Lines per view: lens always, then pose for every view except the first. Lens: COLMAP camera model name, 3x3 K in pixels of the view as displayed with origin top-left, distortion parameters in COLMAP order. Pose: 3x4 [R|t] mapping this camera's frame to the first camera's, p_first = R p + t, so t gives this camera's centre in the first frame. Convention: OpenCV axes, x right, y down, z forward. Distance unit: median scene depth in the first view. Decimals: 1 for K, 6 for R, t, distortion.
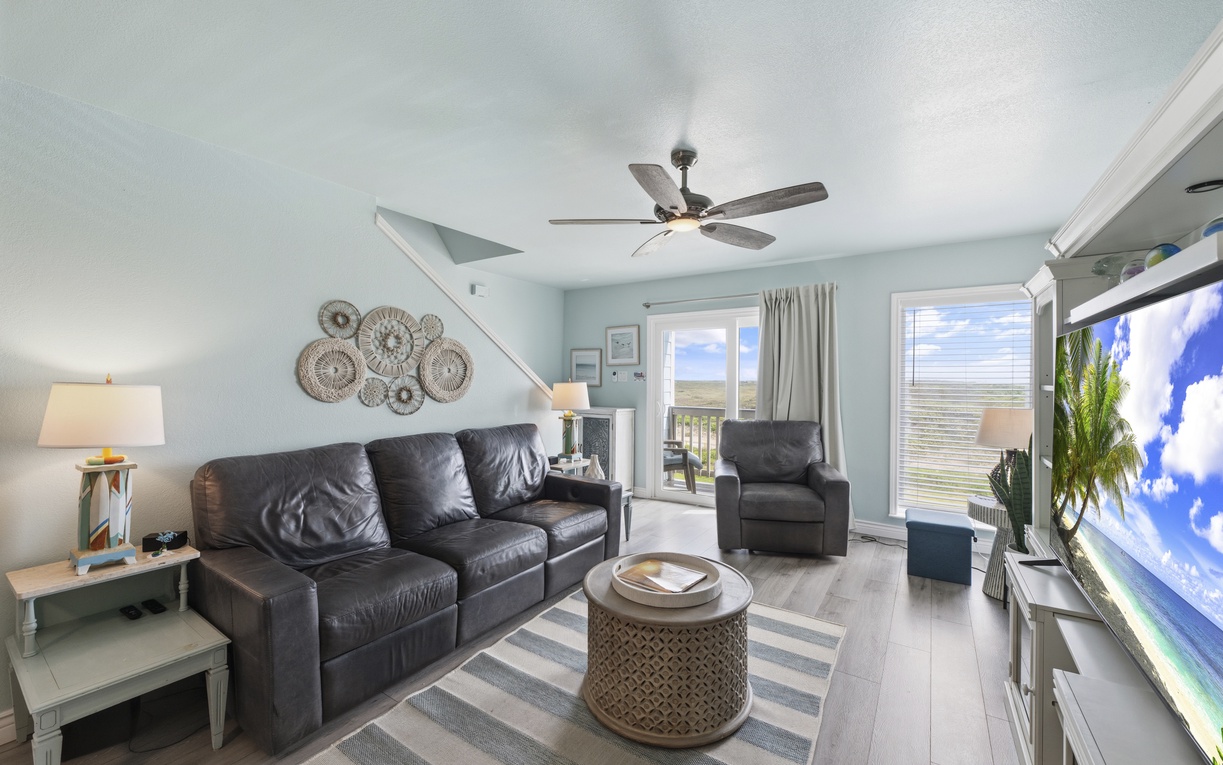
lens RADIAL K [[478.8, 0, 610.0], [0, 478.8, 383.7], [0, 0, 1]] dist [-0.004405, -0.000298]
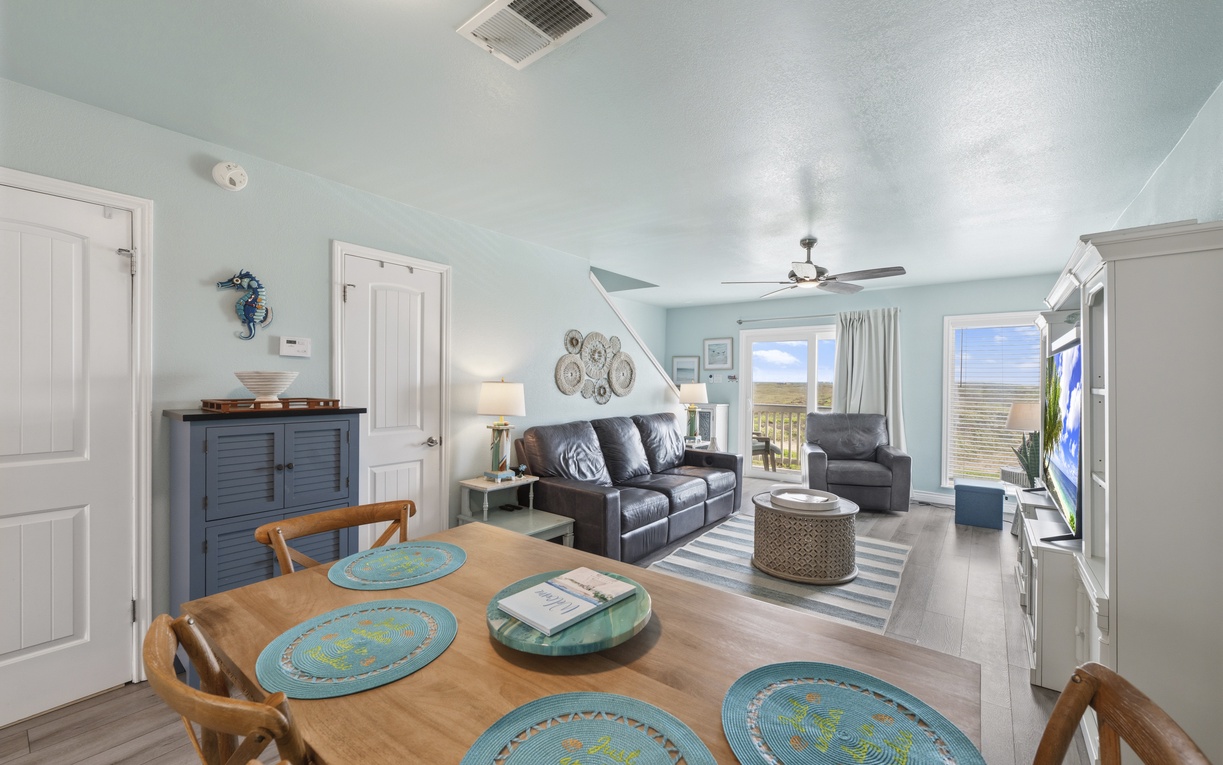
lens RADIAL K [[478.8, 0, 613.4], [0, 478.8, 385.6], [0, 0, 1]] dist [-0.004405, -0.000298]
pose [[0.997484, 0.005506, -0.070671, -0.289218], [-0.005355, 0.999983, 0.002333, 0.003053], [0.070683, -0.001949, 0.997497, -0.484341]]
